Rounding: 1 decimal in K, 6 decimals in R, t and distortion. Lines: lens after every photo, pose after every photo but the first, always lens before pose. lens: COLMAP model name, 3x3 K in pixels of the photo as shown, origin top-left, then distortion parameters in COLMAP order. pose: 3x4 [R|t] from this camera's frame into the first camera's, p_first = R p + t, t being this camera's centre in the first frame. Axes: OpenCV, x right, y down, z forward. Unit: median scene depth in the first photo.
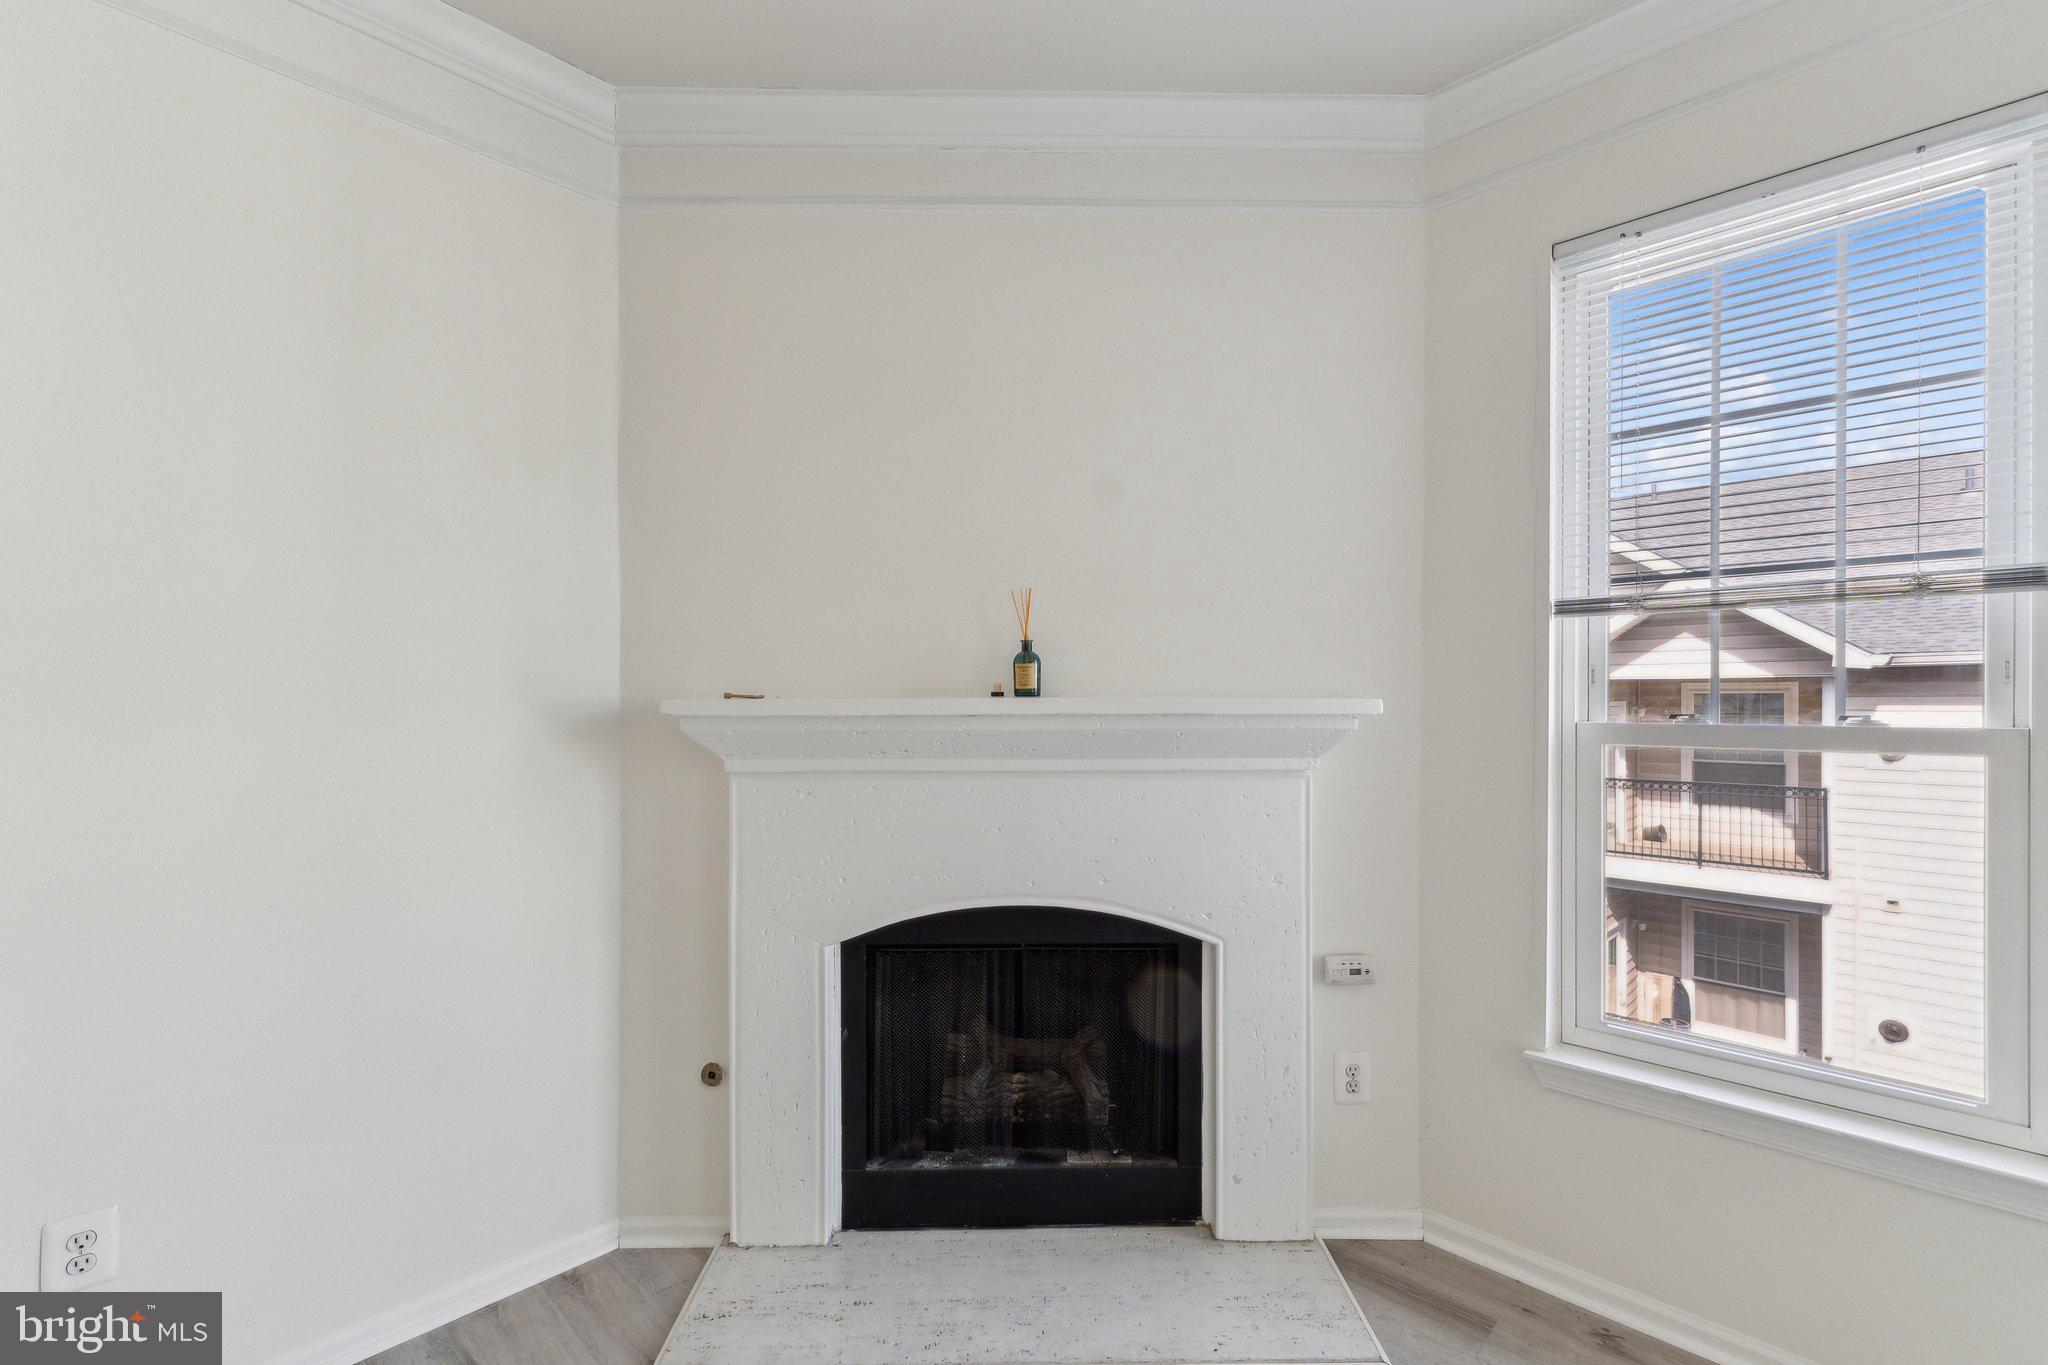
lens RADIAL K [[883.4, 0, 1020.8], [0, 883.4, 703.2], [0, 0, 1]] dist [0.003986, 0.000259]
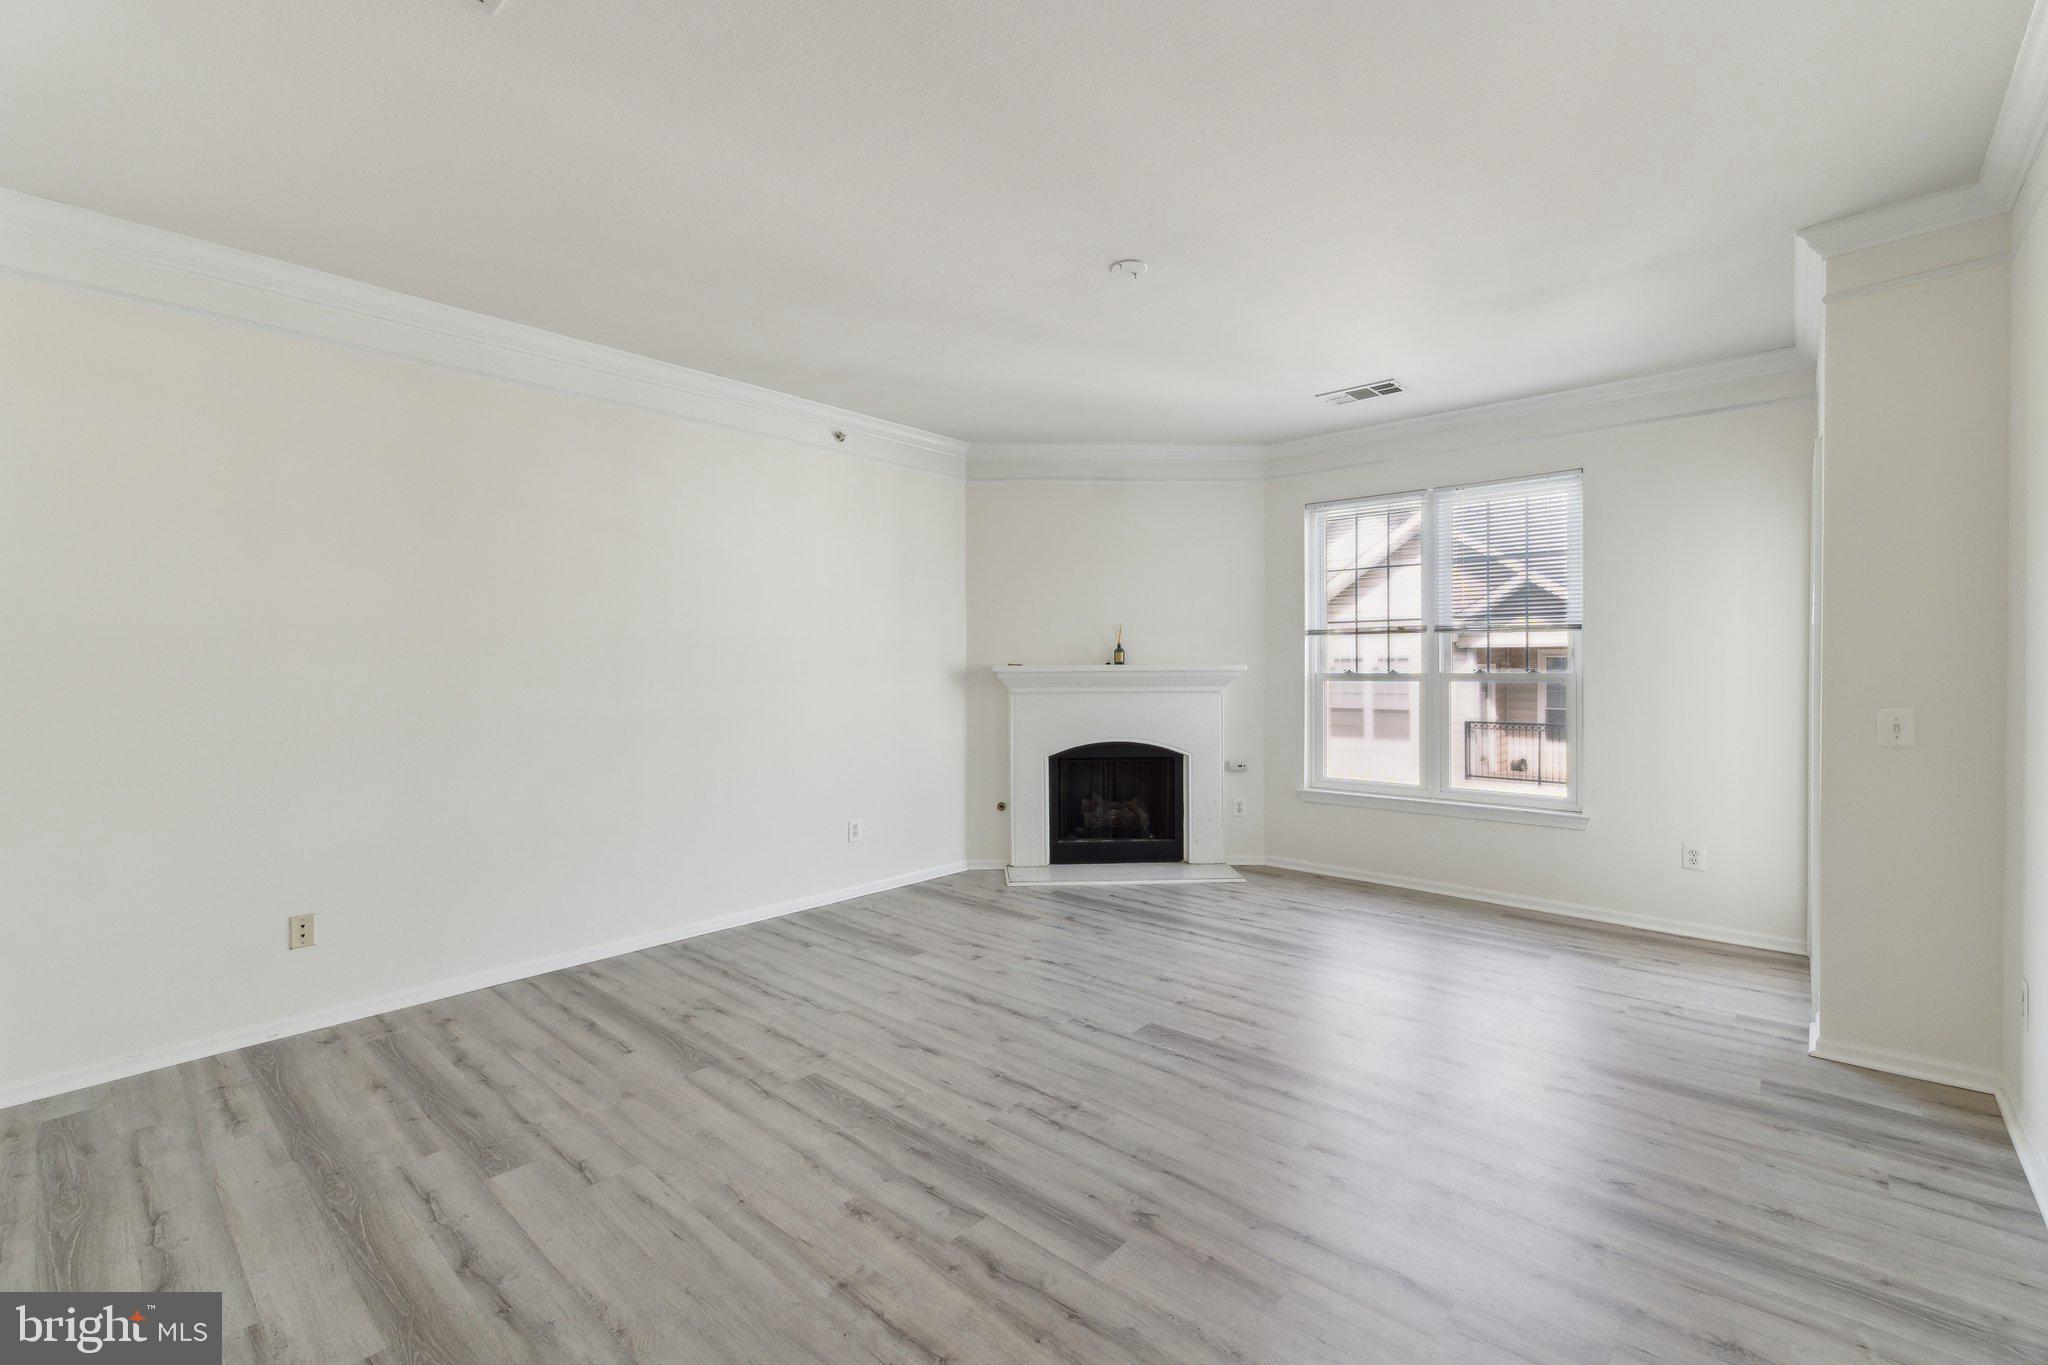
lens RADIAL K [[876.4, 0, 1025.3], [0, 876.4, 657.4], [0, 0, 1]] dist [0.007198, -0.000216]
pose [[0.999149, -0.002868, 0.041145, -0.389343], [0.003270, 0.999948, -0.009705, -0.003799], [-0.041115, 0.009831, 0.999106, -1.668501]]
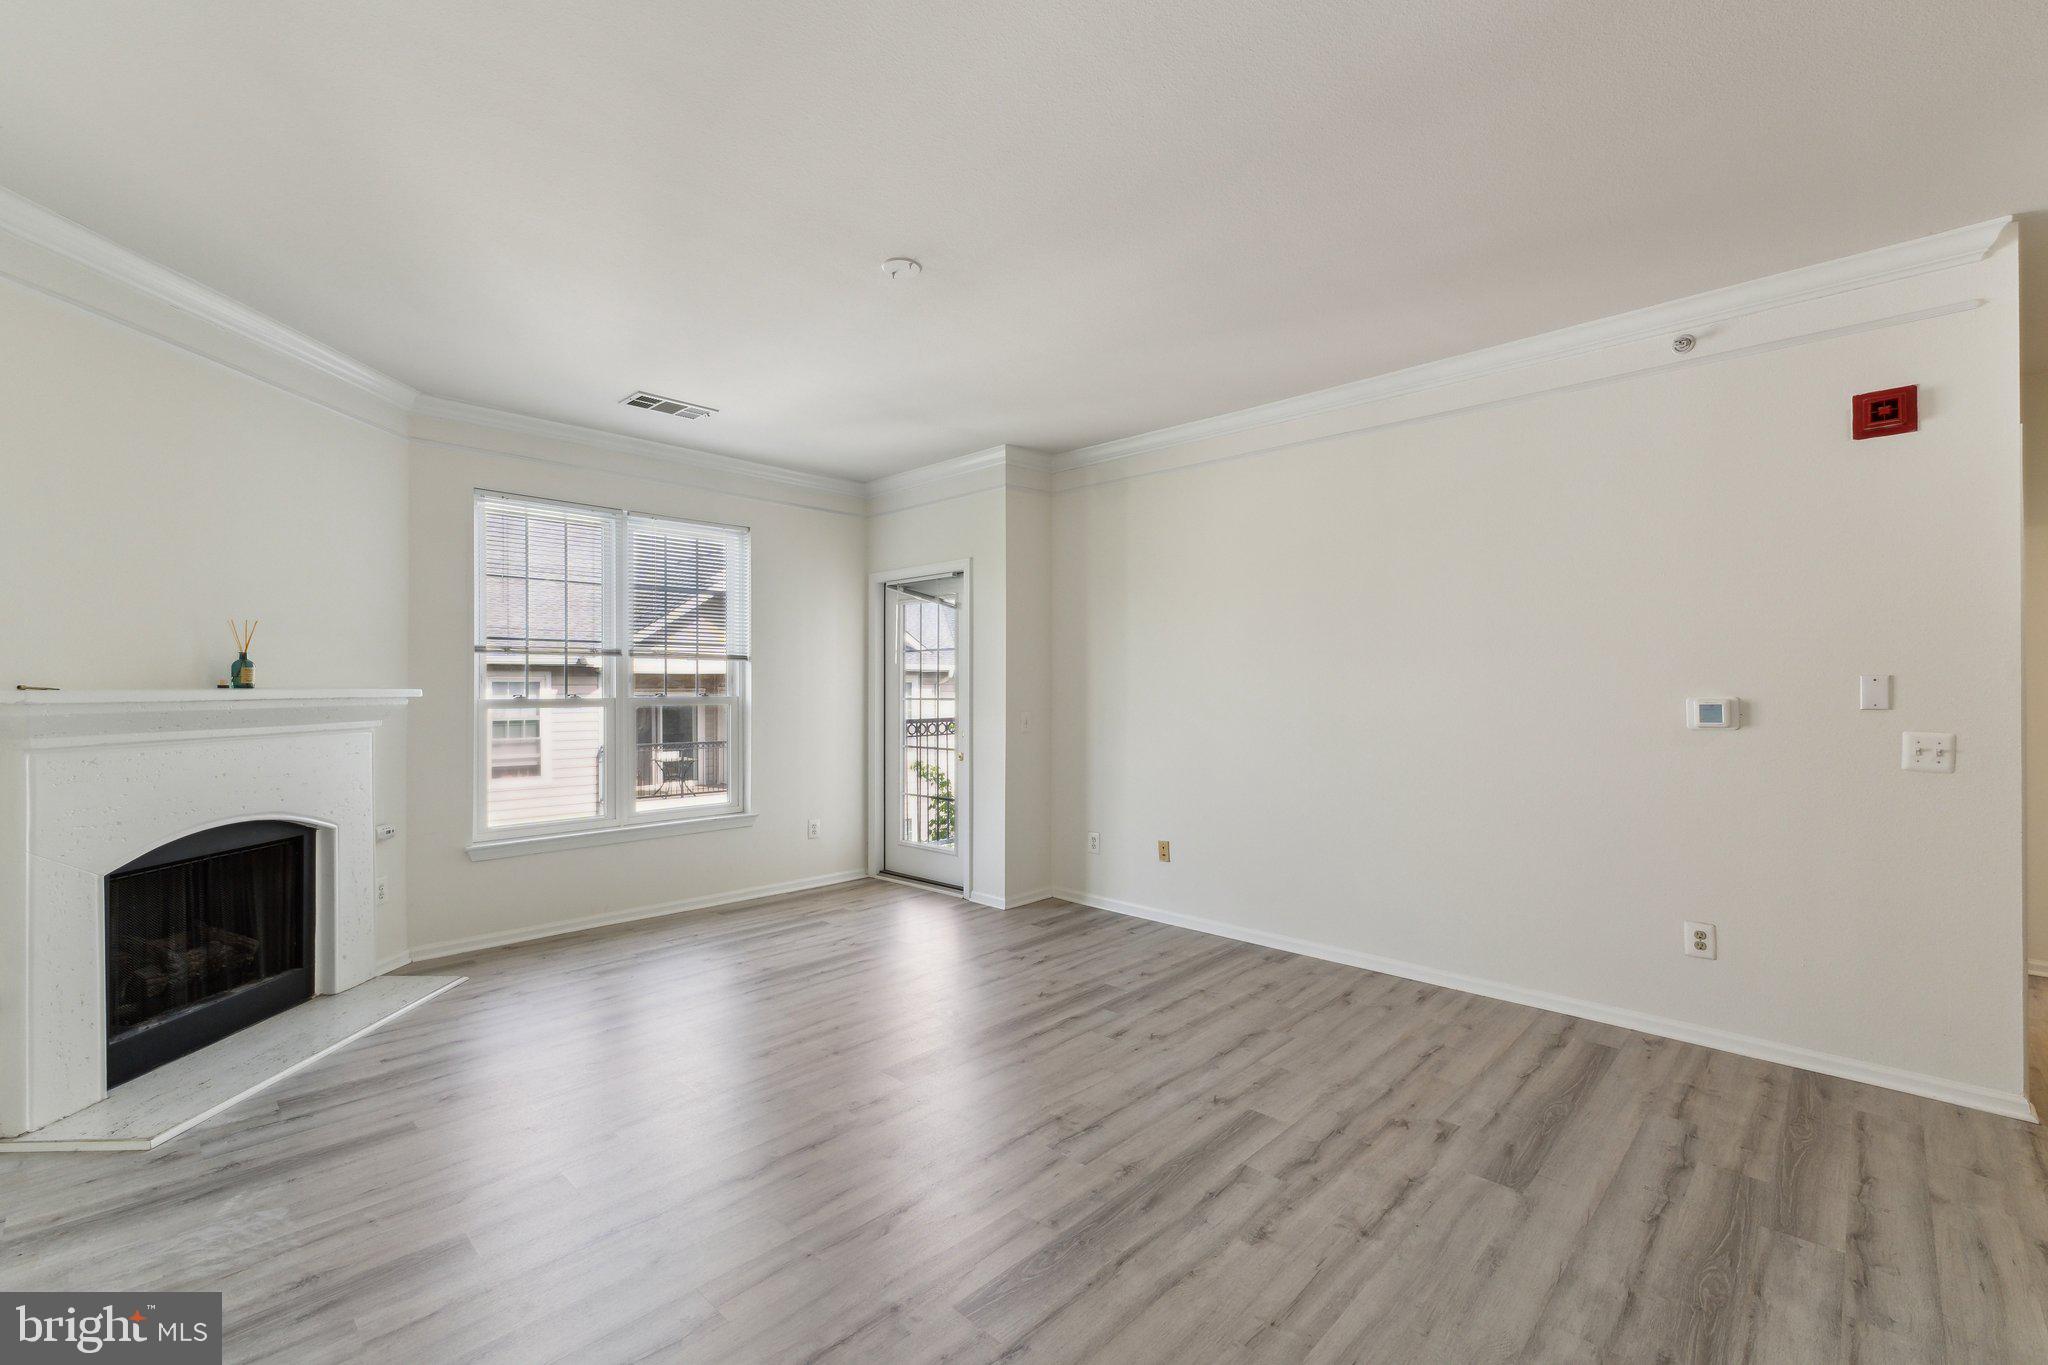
lens RADIAL K [[870.0, 0, 1035.8], [0, 870.0, 682.5], [0, 0, 1]] dist [0.004153, 0.000240]
pose [[-0.006852, 0.006323, 0.999957, -1.533577], [0.002192, 0.999978, -0.006308, -0.004959], [-0.999974, 0.002149, -0.006866, -0.391803]]
